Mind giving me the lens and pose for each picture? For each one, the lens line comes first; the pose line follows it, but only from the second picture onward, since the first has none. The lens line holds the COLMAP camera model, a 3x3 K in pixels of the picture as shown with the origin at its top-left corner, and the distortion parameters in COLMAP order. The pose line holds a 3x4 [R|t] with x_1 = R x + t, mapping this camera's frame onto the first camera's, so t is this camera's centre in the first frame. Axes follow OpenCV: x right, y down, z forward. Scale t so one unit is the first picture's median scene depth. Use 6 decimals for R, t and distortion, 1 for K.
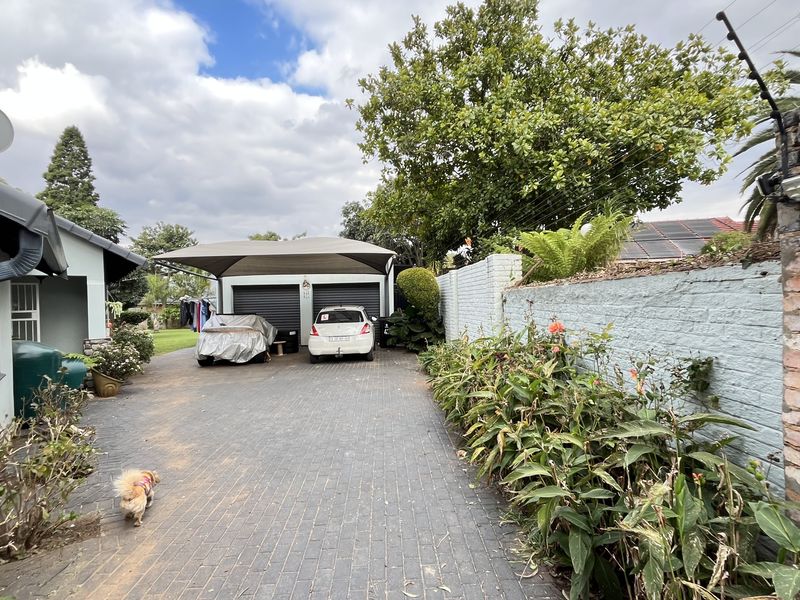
lens RADIAL K [[432.0, 0, 403.3], [0, 432.0, 297.9], [0, 0, 1]] dist [0.001286, 0.000294]
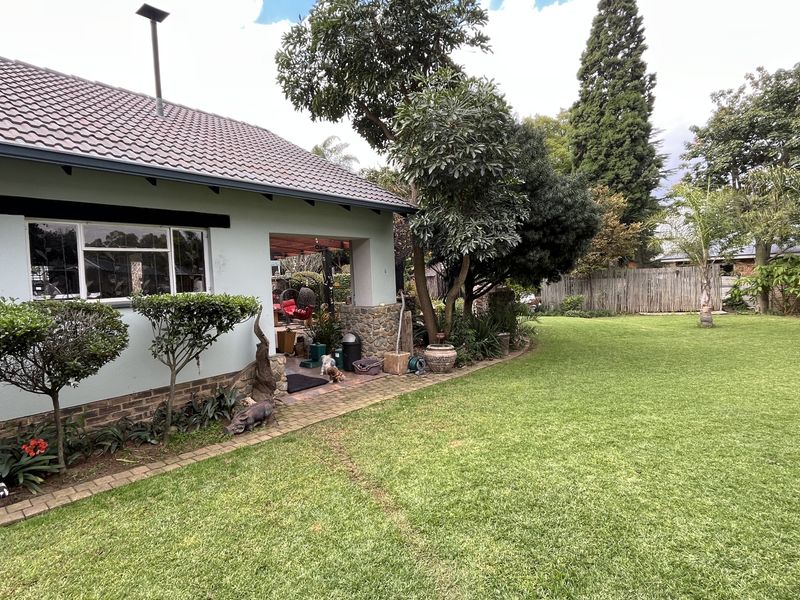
lens RADIAL K [[432.0, 0, 401.1], [0, 432.0, 298.8], [0, 0, 1]] dist [0.001286, 0.000294]
pose [[0.233097, 0.057254, -0.970767, -0.665604], [0.032016, 0.997272, 0.066505, 0.050895], [0.971926, -0.046582, 0.230628, 1.741384]]
